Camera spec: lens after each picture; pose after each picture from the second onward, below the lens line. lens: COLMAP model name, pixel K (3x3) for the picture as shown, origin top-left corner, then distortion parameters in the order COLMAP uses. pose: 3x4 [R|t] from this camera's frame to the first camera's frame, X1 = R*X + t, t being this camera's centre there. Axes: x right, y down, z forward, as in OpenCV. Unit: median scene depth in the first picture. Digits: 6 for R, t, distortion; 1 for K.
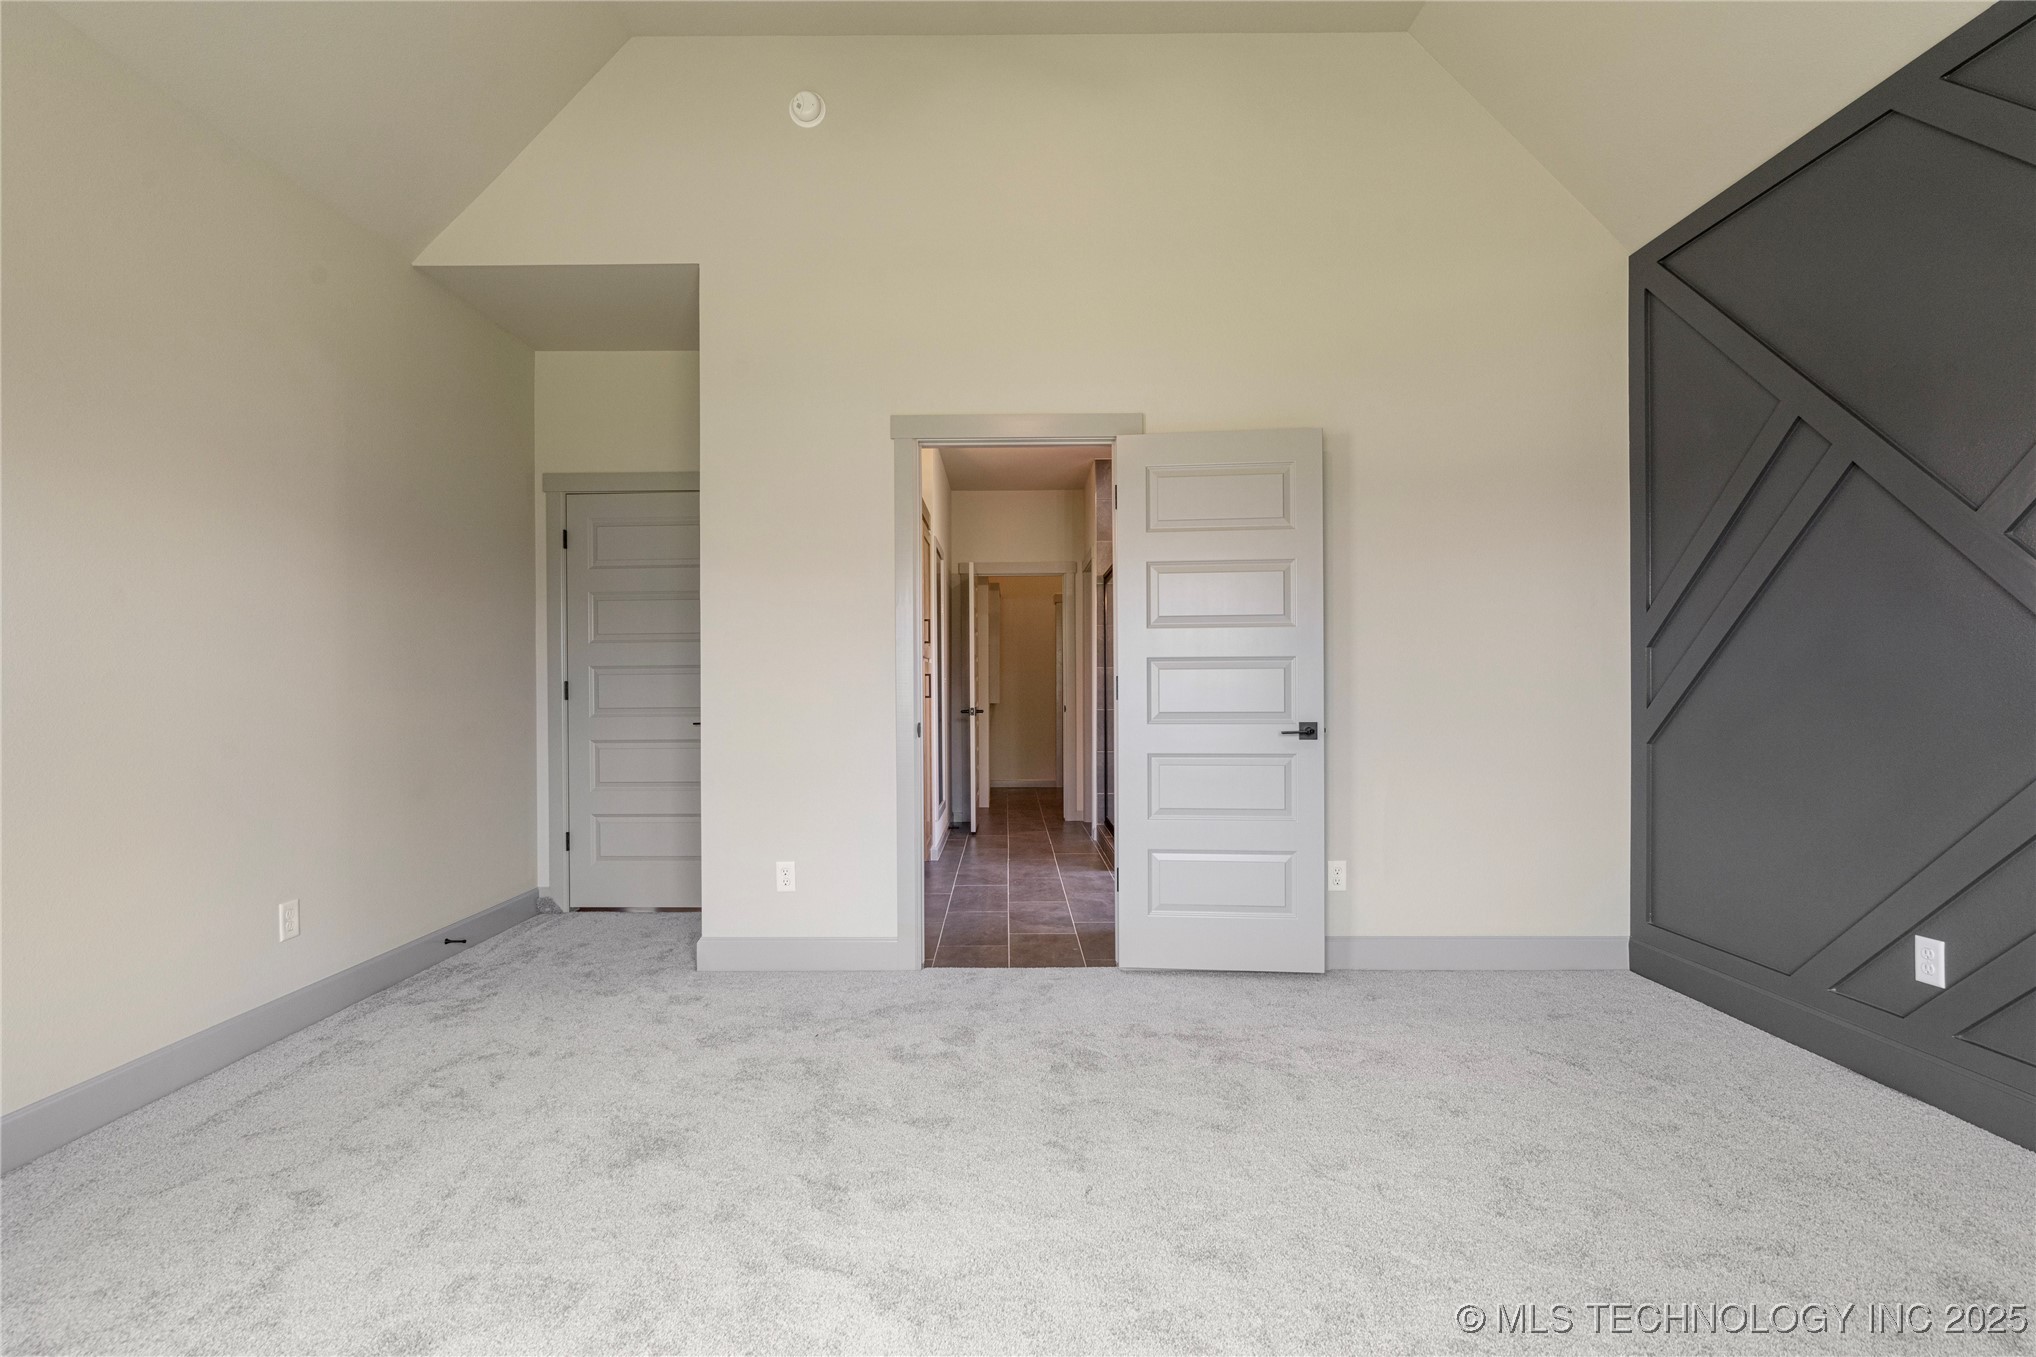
lens RADIAL K [[928.6, 0, 1002.9], [0, 928.6, 688.4], [0, 0, 1]] dist [-0.001722, 0.000256]
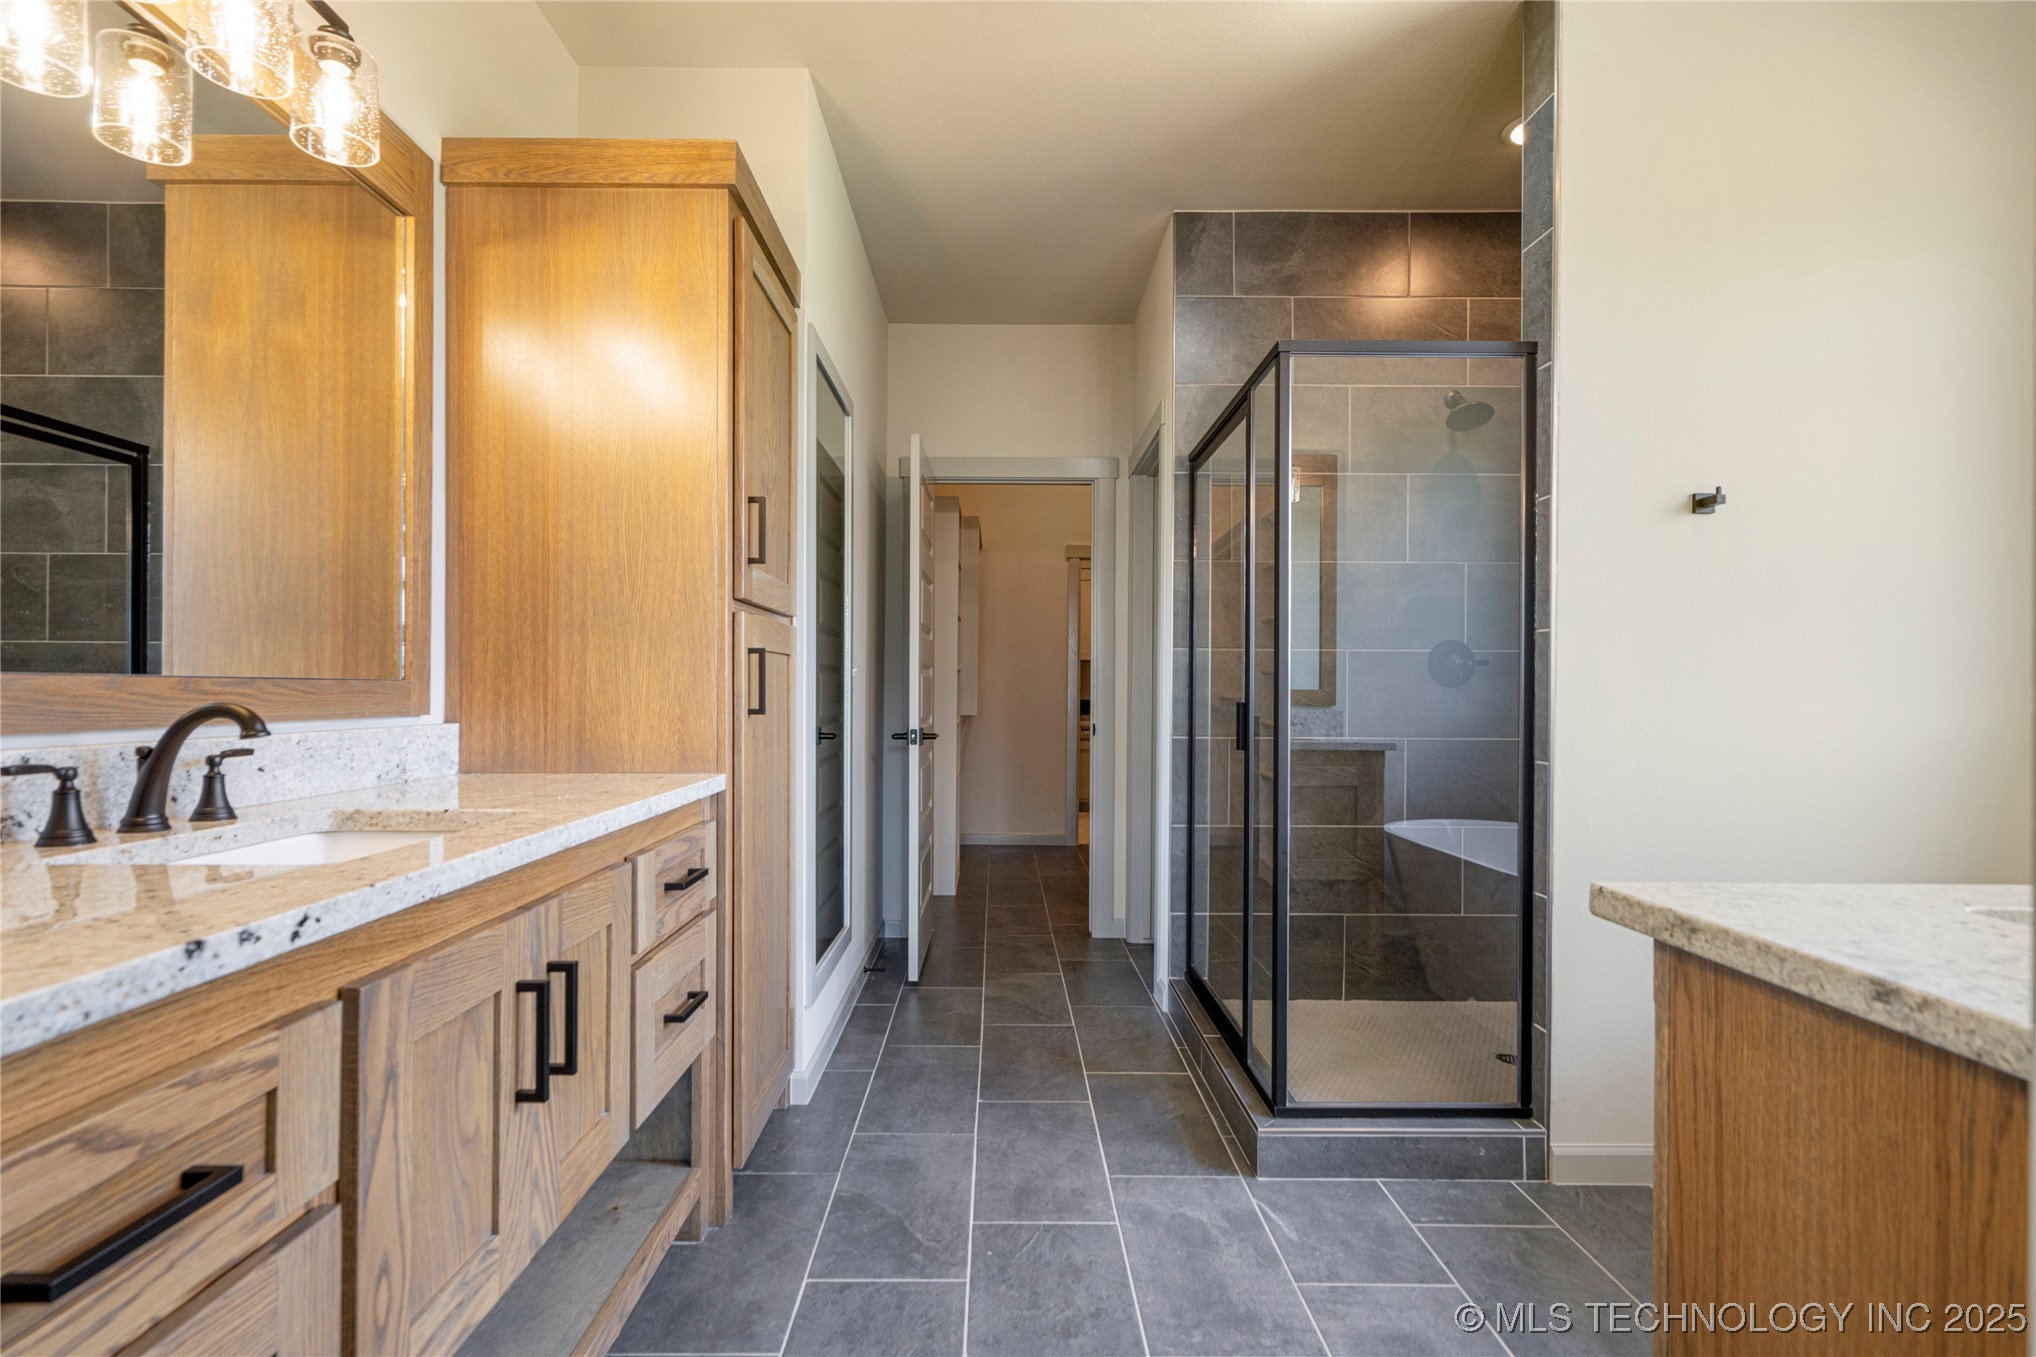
lens RADIAL K [[928.6, 0, 1002.9], [0, 928.6, 688.4], [0, 0, 1]] dist [-0.001722, 0.000256]
pose [[0.999874, 0.013082, 0.008976, 0.009423], [-0.013098, 0.999913, 0.001777, -0.002070], [-0.008952, -0.001895, 0.999958, 0.498699]]
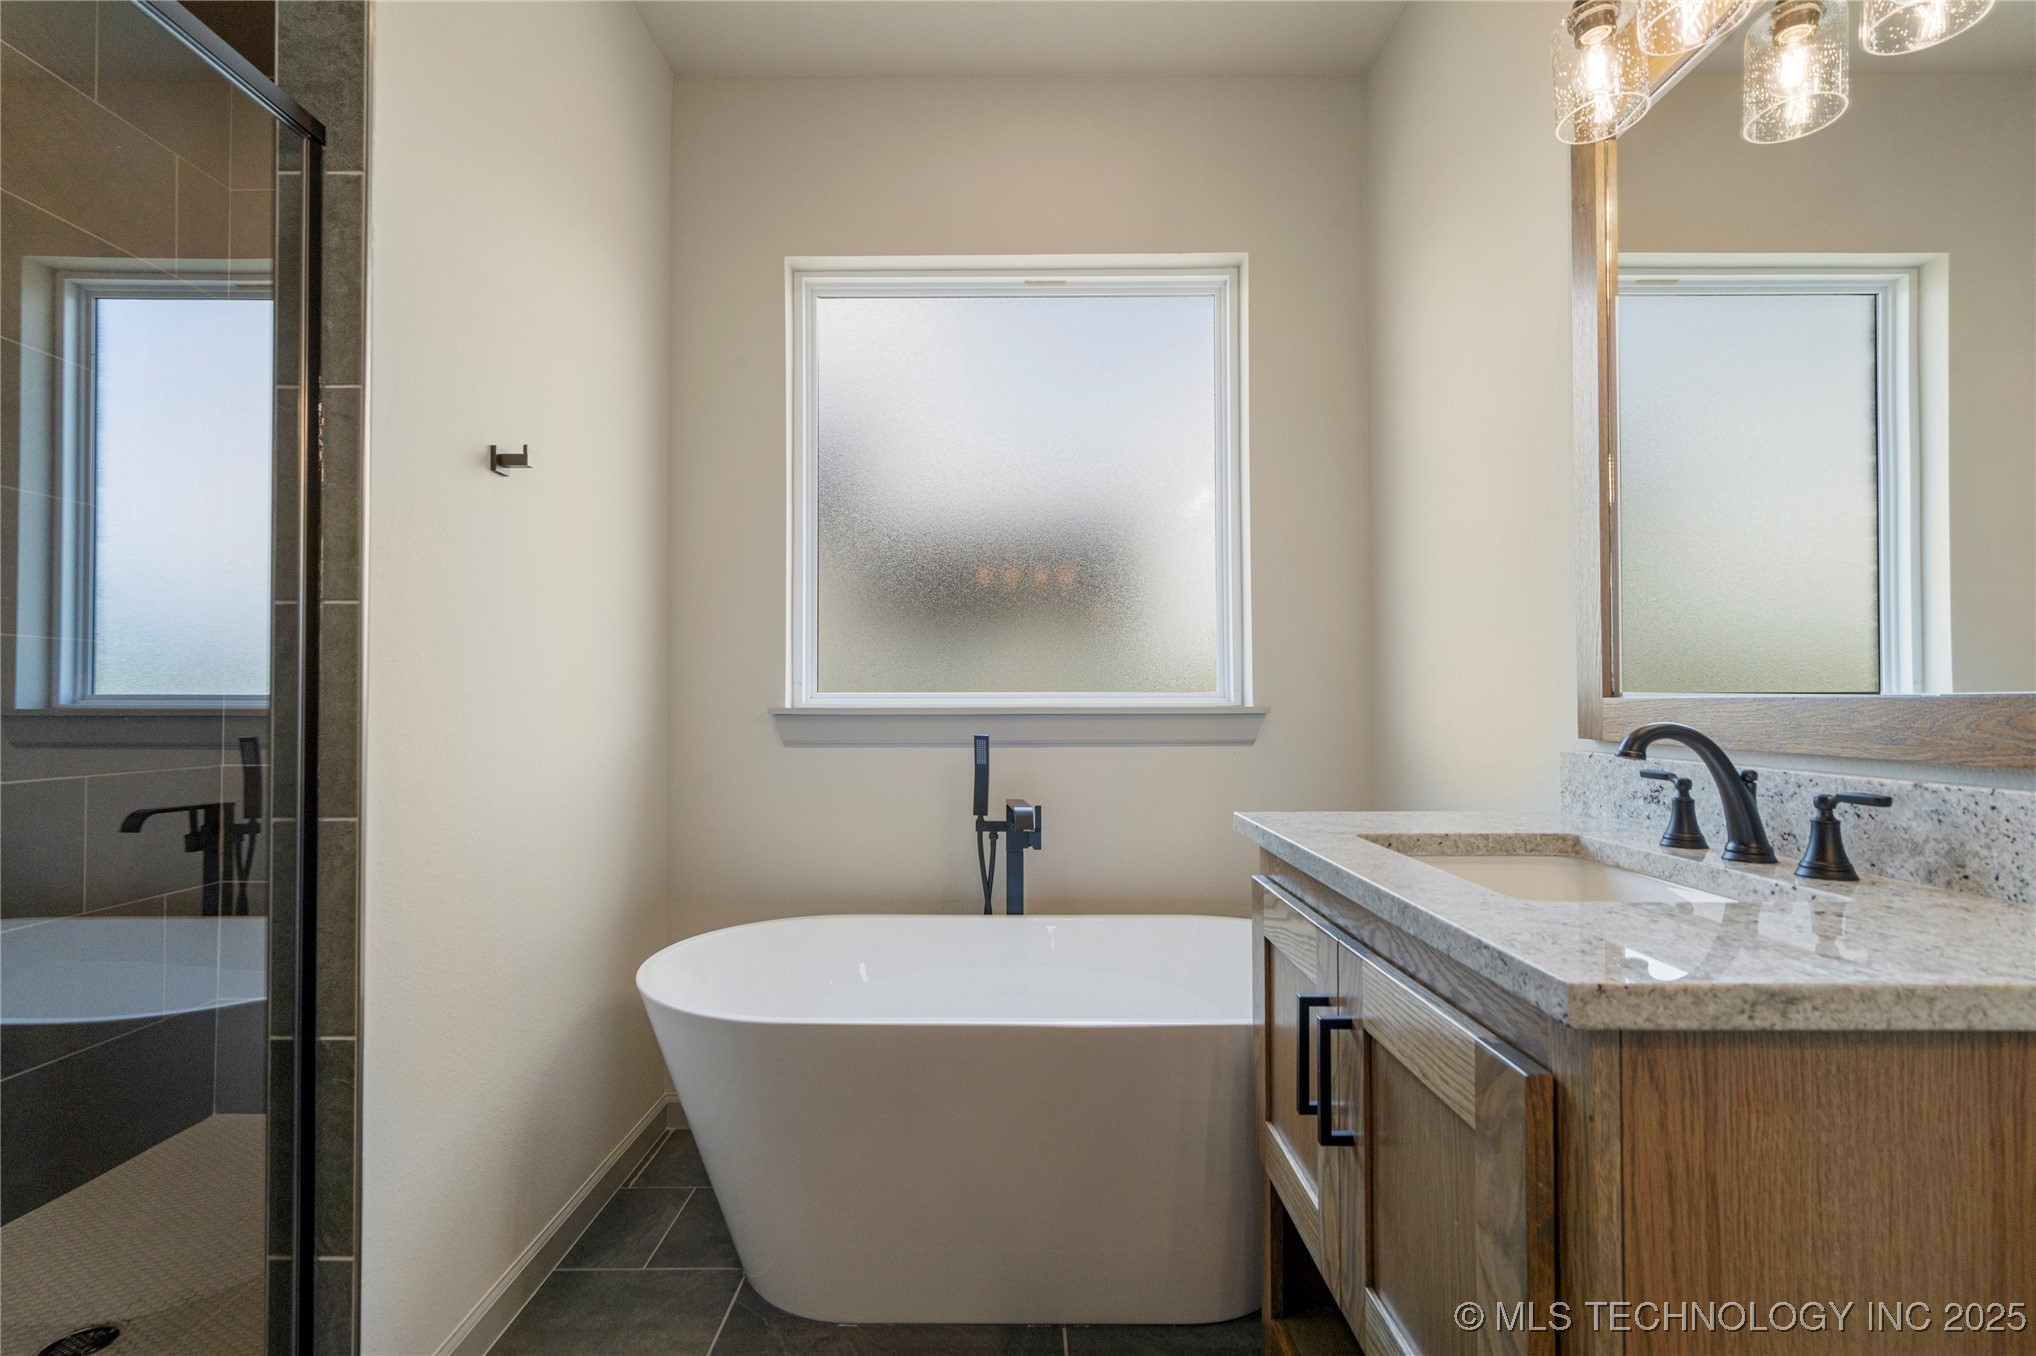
lens RADIAL K [[928.6, 0, 1002.9], [0, 928.6, 687.9], [0, 0, 1]] dist [-0.001722, 0.000256]
pose [[0.005833, 0.021198, 0.999758, 0.000761], [-0.001401, 0.999774, -0.021191, -0.001880], [-0.999982, -0.001277, 0.005862, 0.783929]]
